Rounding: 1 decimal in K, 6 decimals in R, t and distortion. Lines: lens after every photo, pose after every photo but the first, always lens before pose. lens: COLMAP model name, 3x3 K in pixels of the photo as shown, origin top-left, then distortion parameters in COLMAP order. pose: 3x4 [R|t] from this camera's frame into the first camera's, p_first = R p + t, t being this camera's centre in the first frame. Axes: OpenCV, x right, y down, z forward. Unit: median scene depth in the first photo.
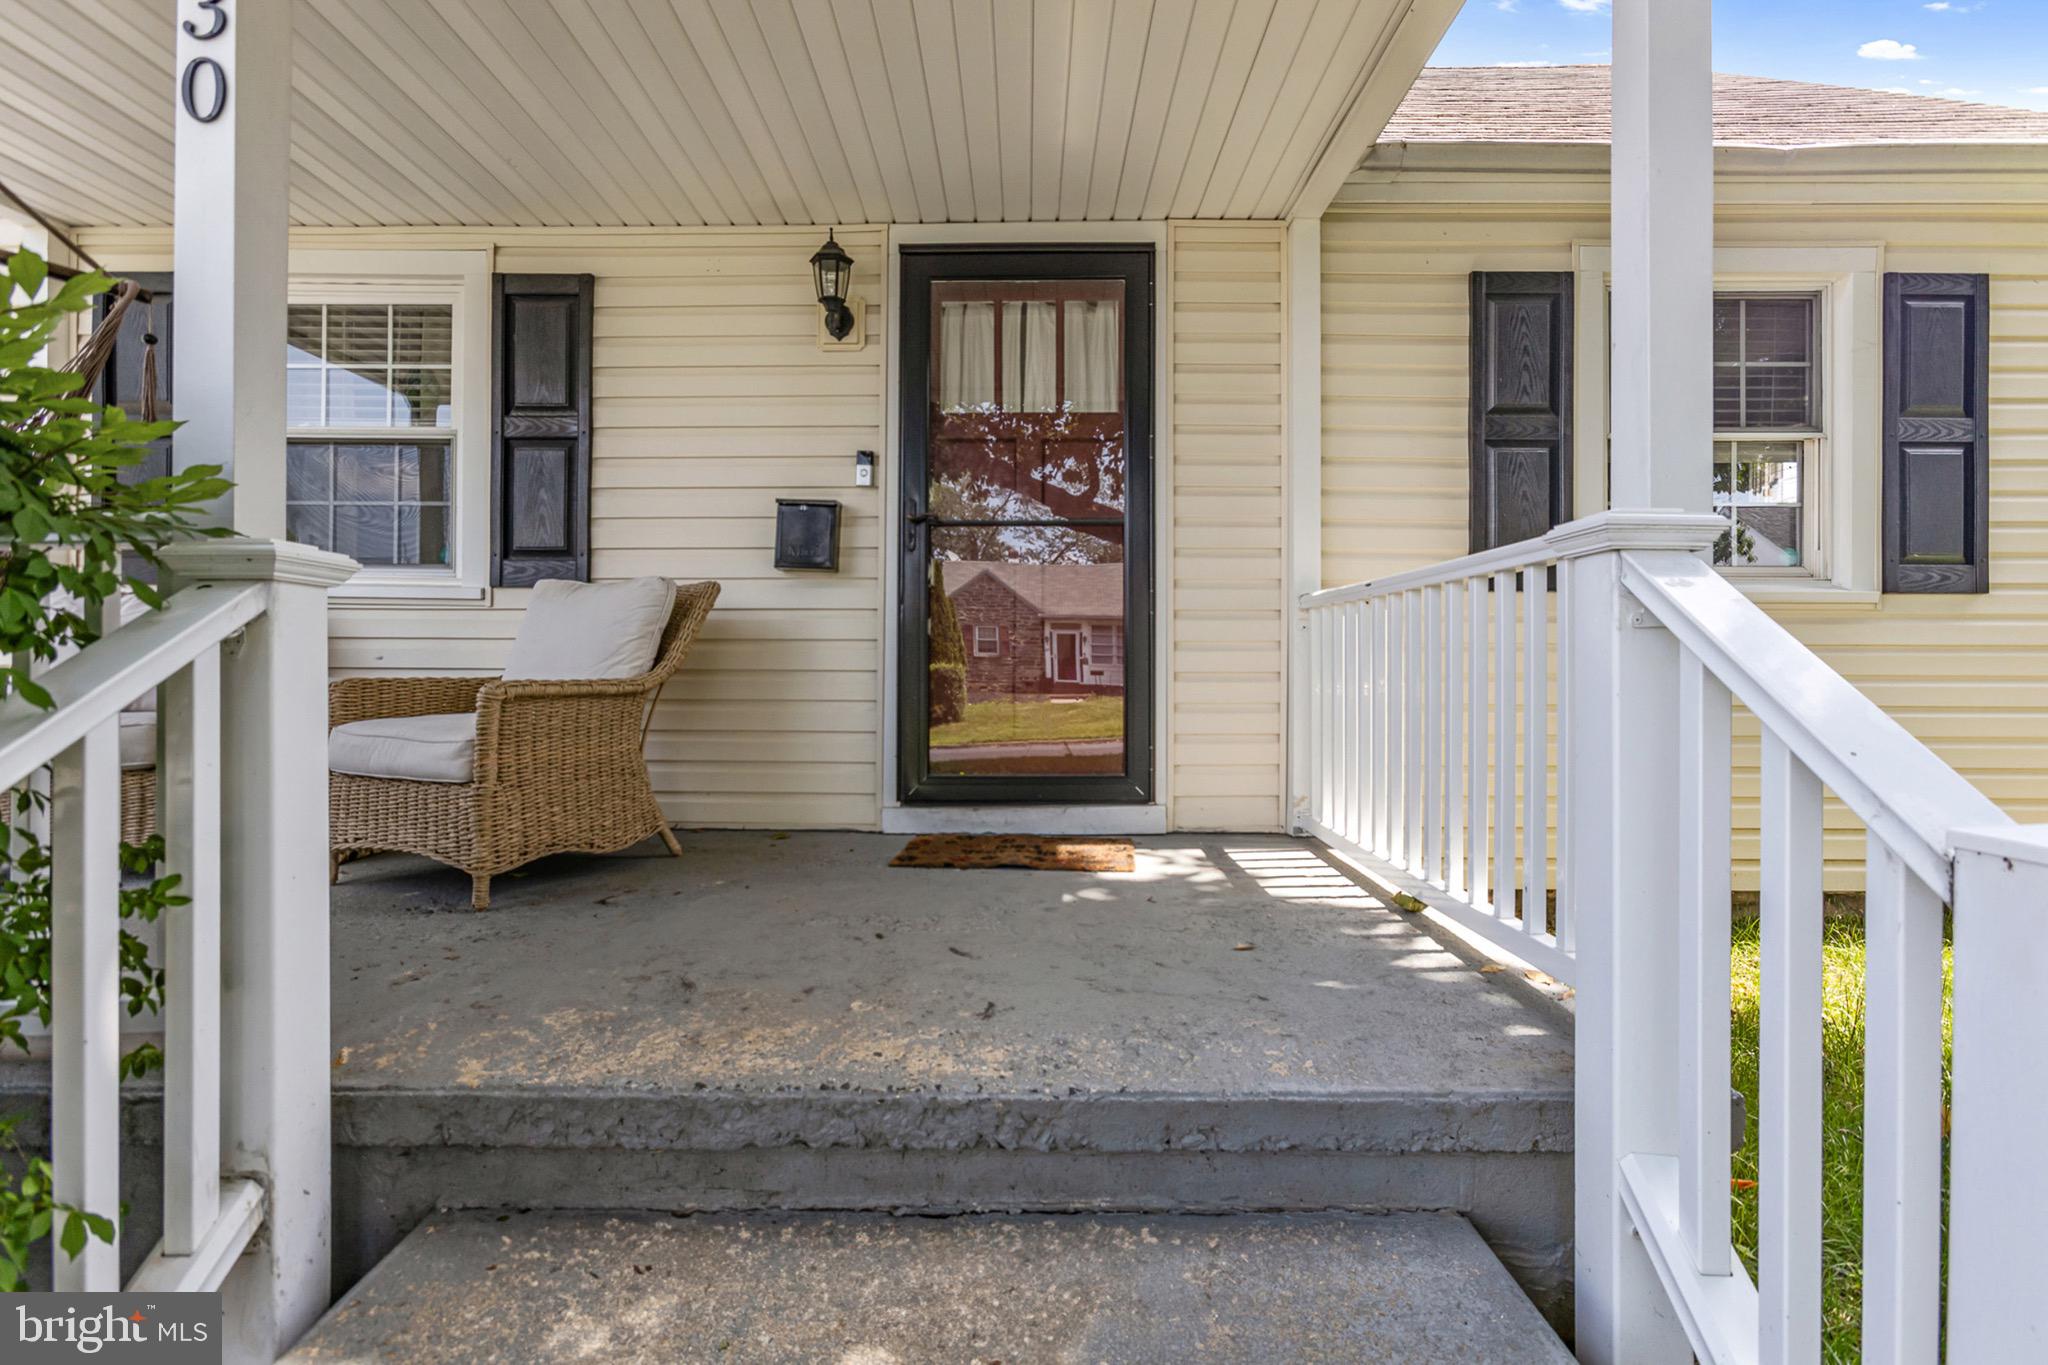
lens RADIAL K [[914.0, 0, 1028.0], [0, 914.0, 671.0], [0, 0, 1]] dist [-0.023498, 0.016493]
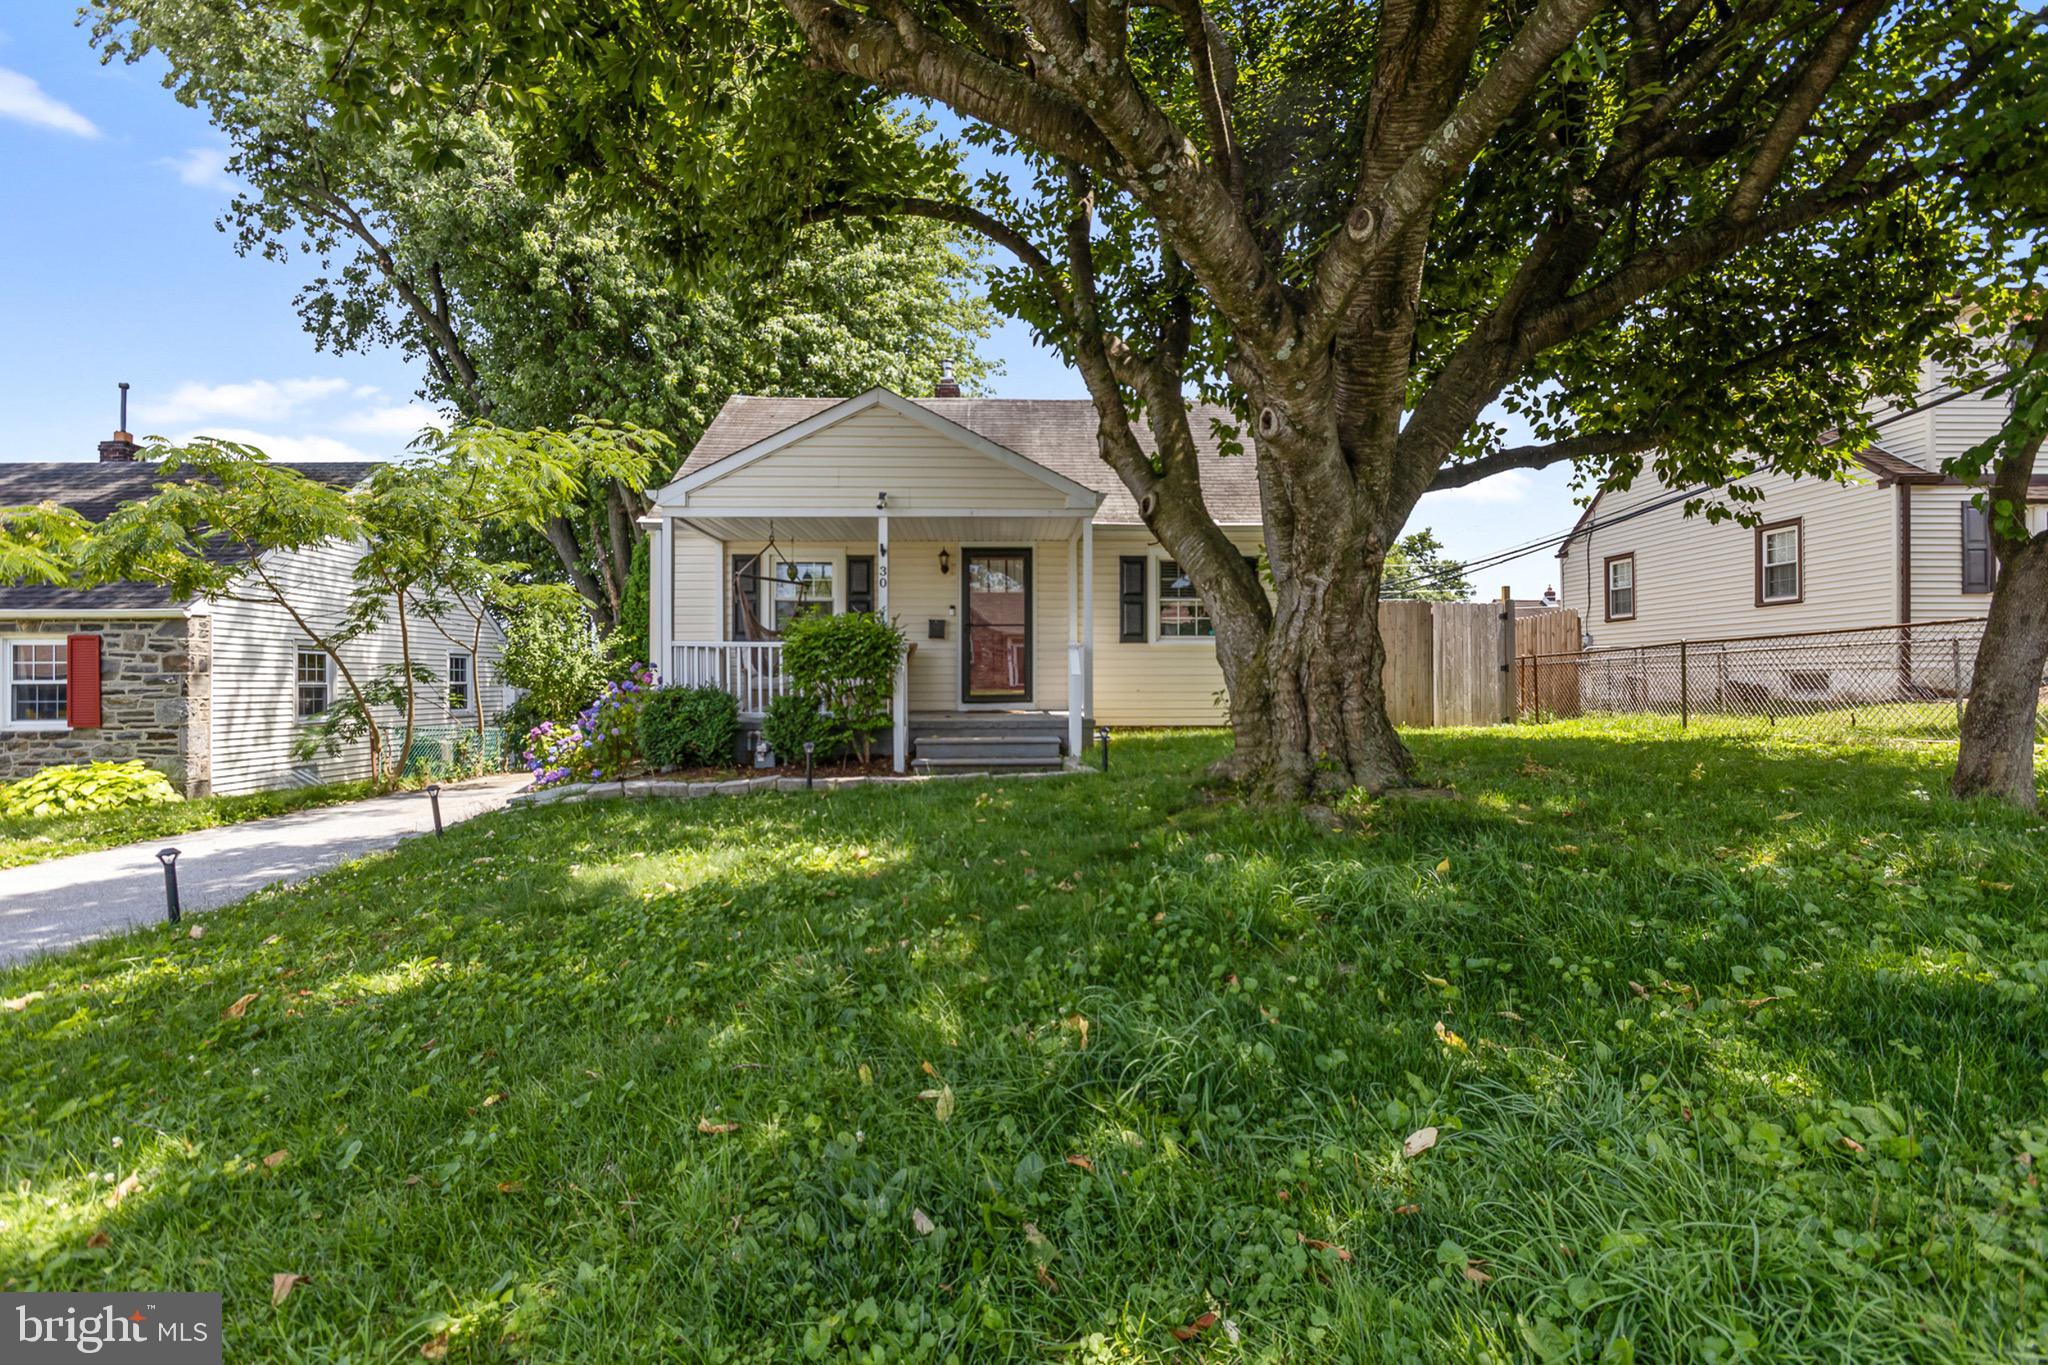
lens RADIAL K [[914.0, 0, 1028.0], [0, 914.0, 671.0], [0, 0, 1]] dist [-0.023498, 0.016493]
pose [[0.999101, -0.007215, 0.041771, -0.032195], [0.007601, 0.999930, -0.009076, 0.052238], [-0.041703, 0.009385, 0.999086, -2.595281]]
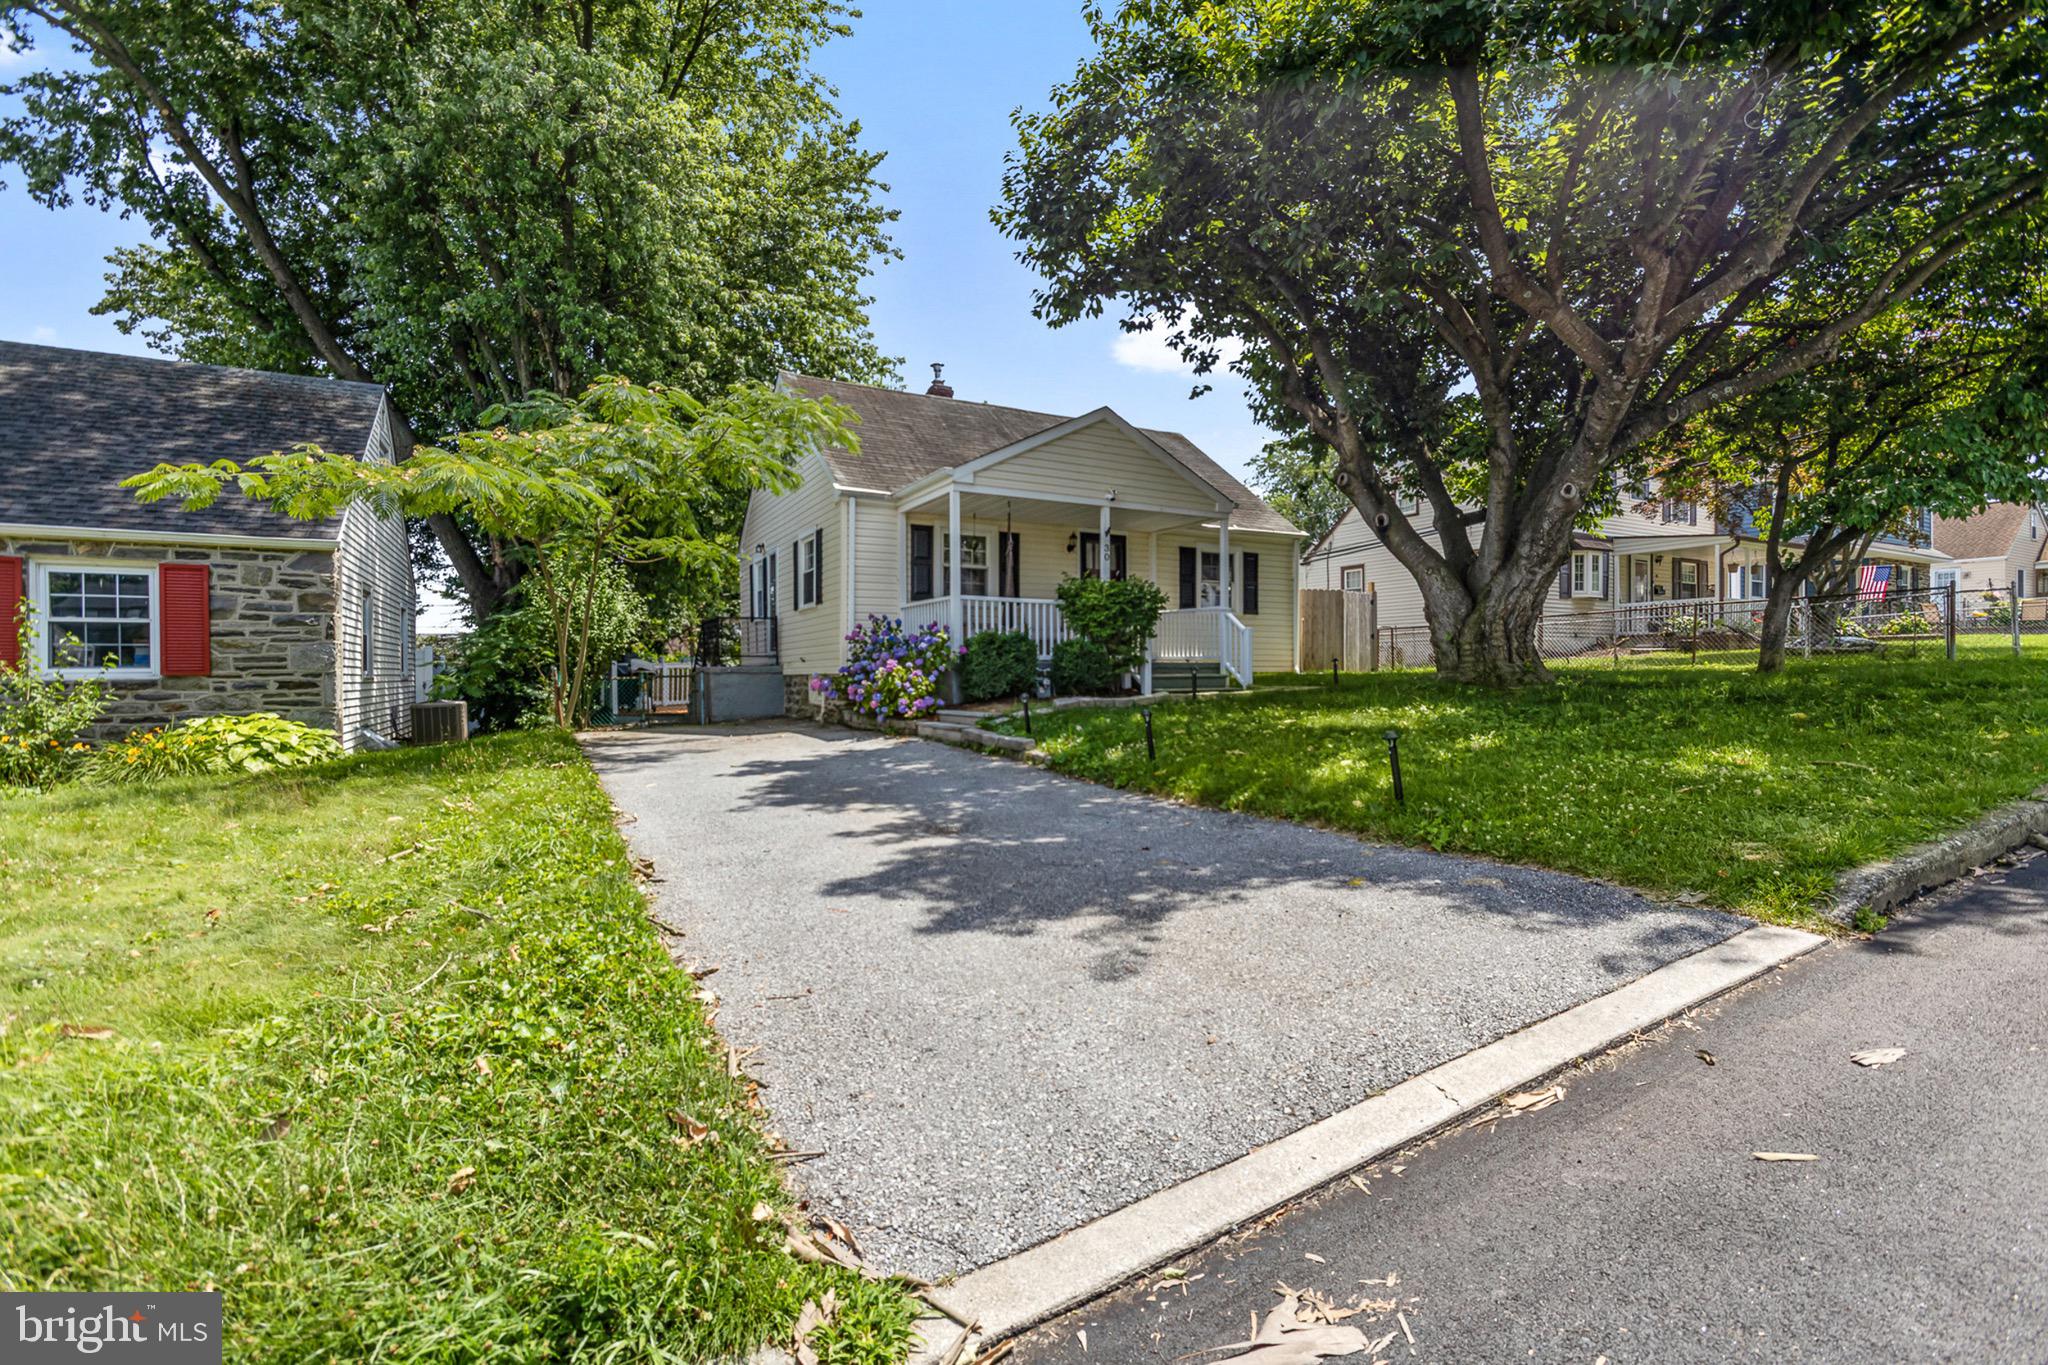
lens RADIAL K [[914.0, 0, 1028.0], [0, 914.0, 671.0], [0, 0, 1]] dist [-0.023498, 0.016493]
pose [[0.867002, -0.007653, 0.498246, -2.640589], [0.006678, 0.999971, 0.003739, 0.204692], [-0.498260, 0.000085, 0.867028, -2.814722]]
